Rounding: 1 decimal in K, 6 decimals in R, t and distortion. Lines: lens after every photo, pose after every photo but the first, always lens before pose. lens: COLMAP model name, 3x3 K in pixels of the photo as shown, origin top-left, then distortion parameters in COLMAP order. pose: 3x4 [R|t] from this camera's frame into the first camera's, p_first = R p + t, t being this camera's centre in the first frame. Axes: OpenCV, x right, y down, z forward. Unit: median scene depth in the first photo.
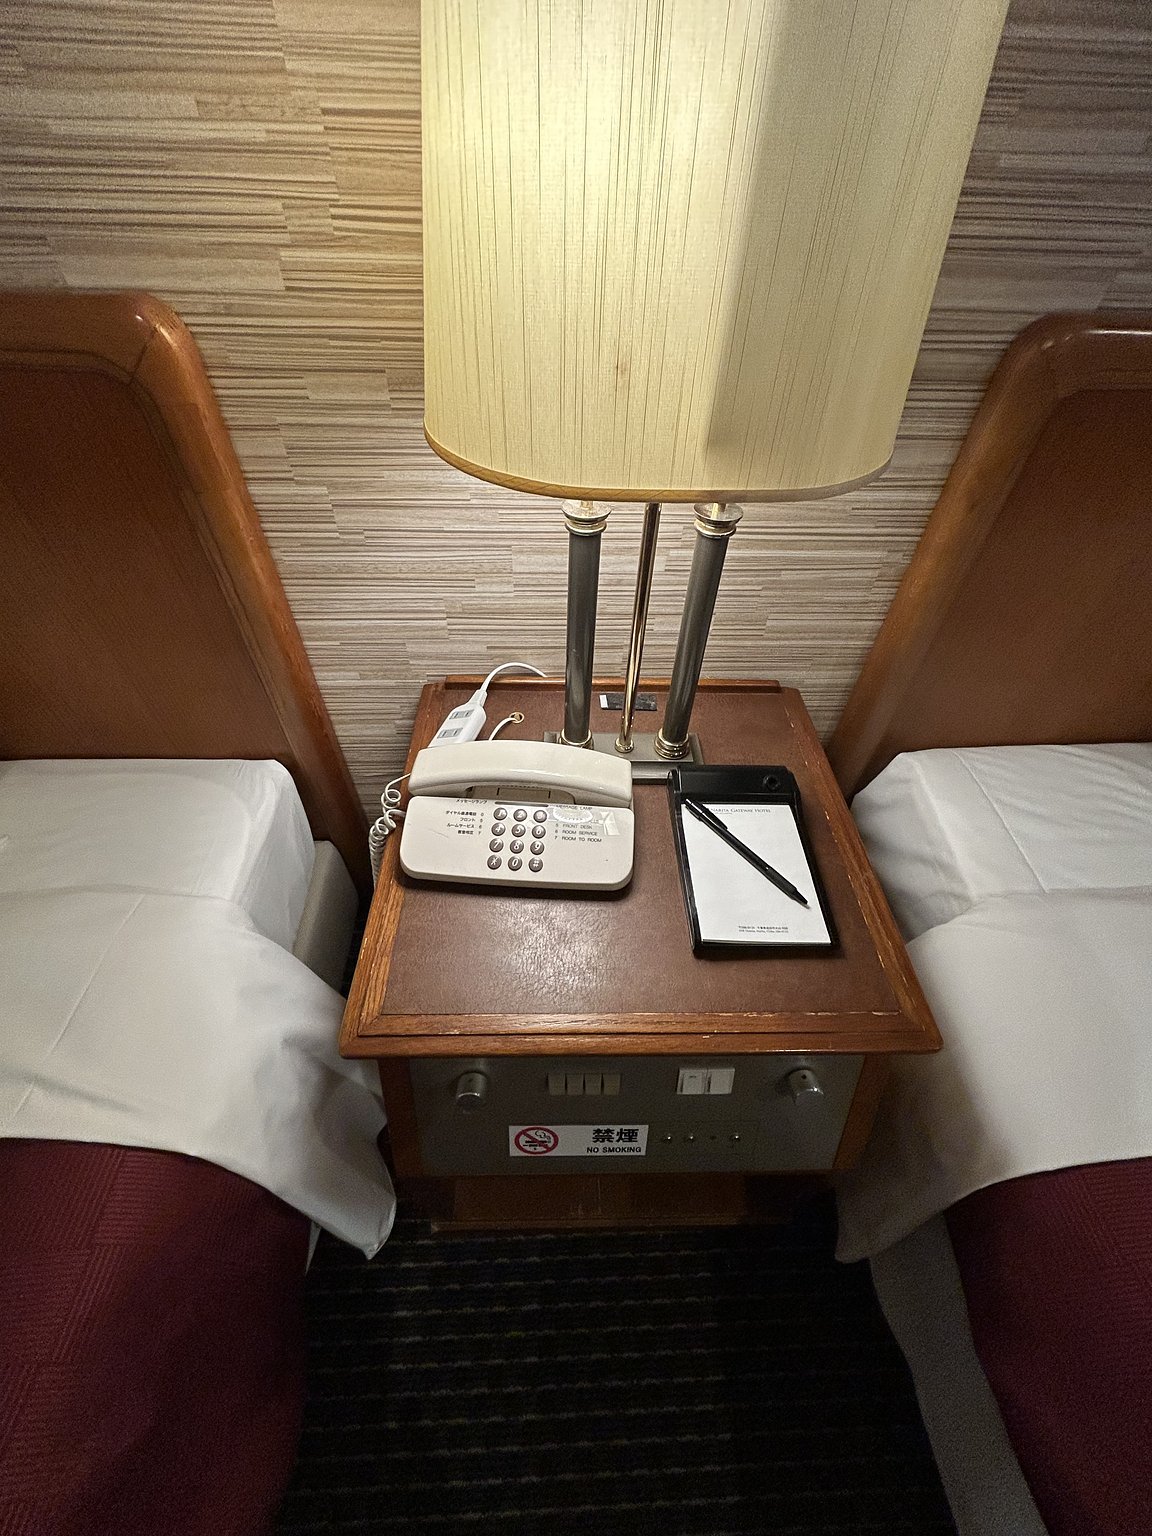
lens RADIAL K [[628.7, 0, 576.6], [0, 628.7, 763.9], [0, 0, 1]] dist [0.013928, 0.000155]
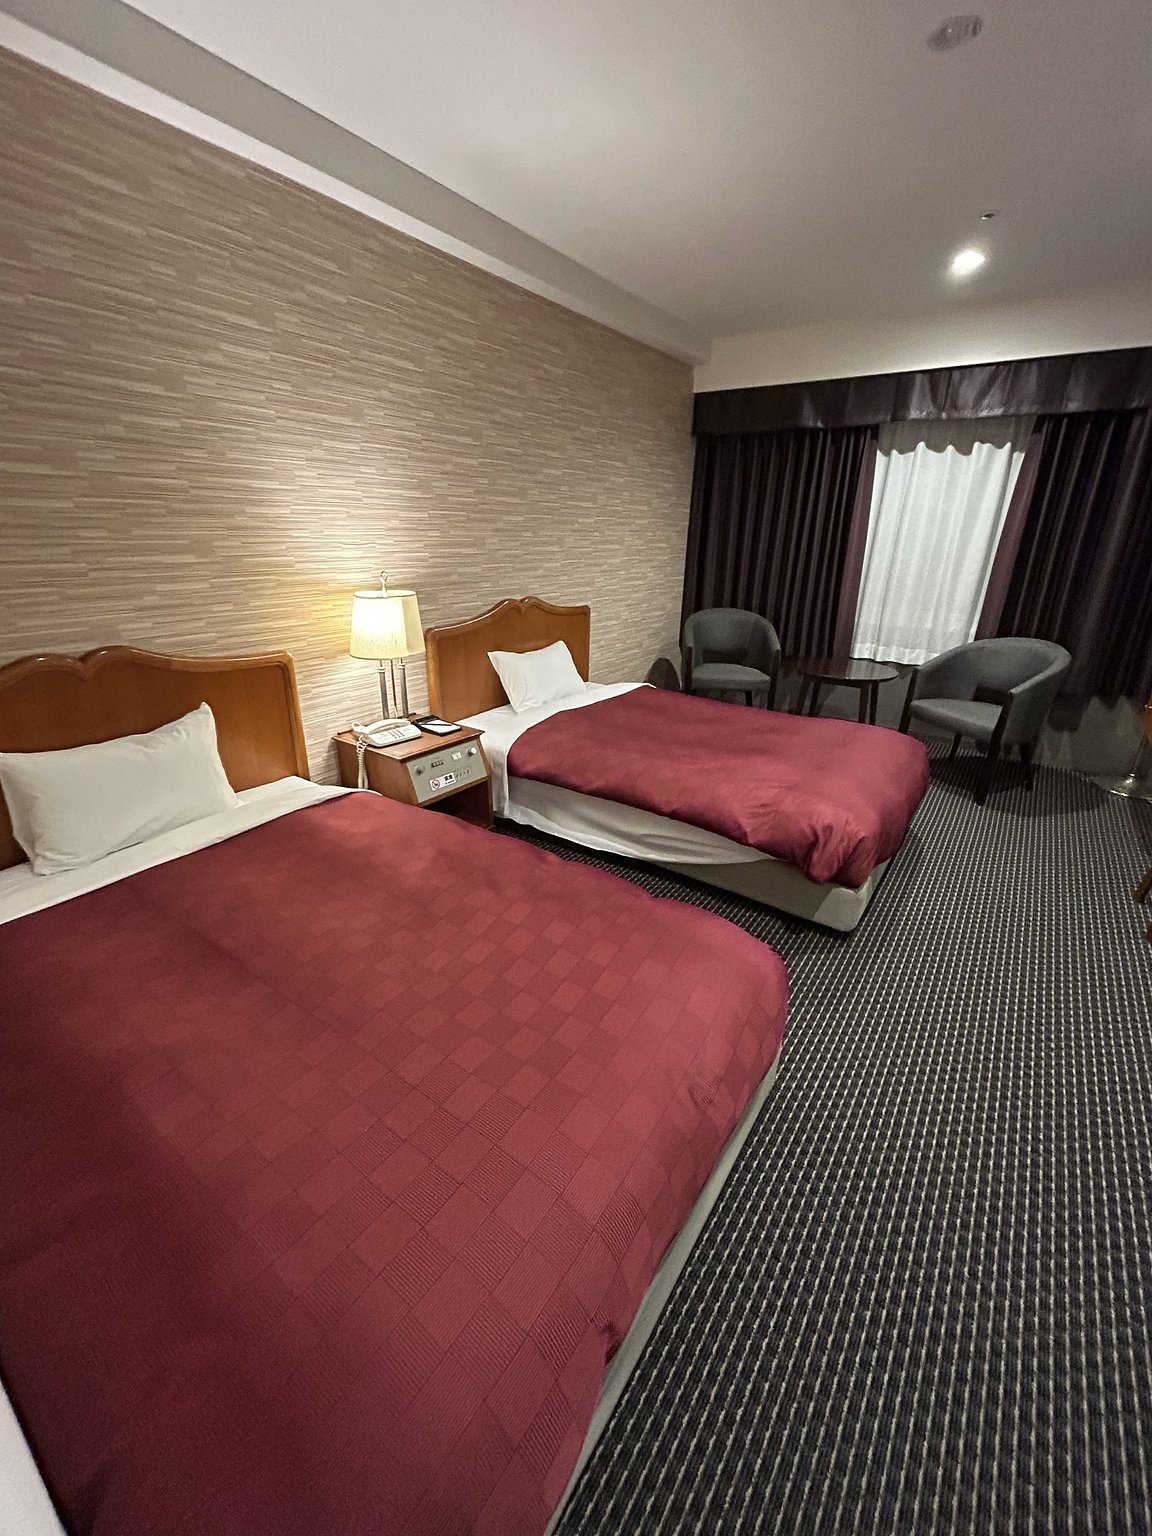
lens RADIAL K [[628.7, 0, 571.8], [0, 628.7, 766.2], [0, 0, 1]] dist [0.013928, 0.000155]
pose [[0.604859, -0.292421, 0.740700, -2.489169], [0.579605, 0.799498, -0.157675, 1.578710], [-0.546080, 0.524684, 0.653072, -2.266582]]
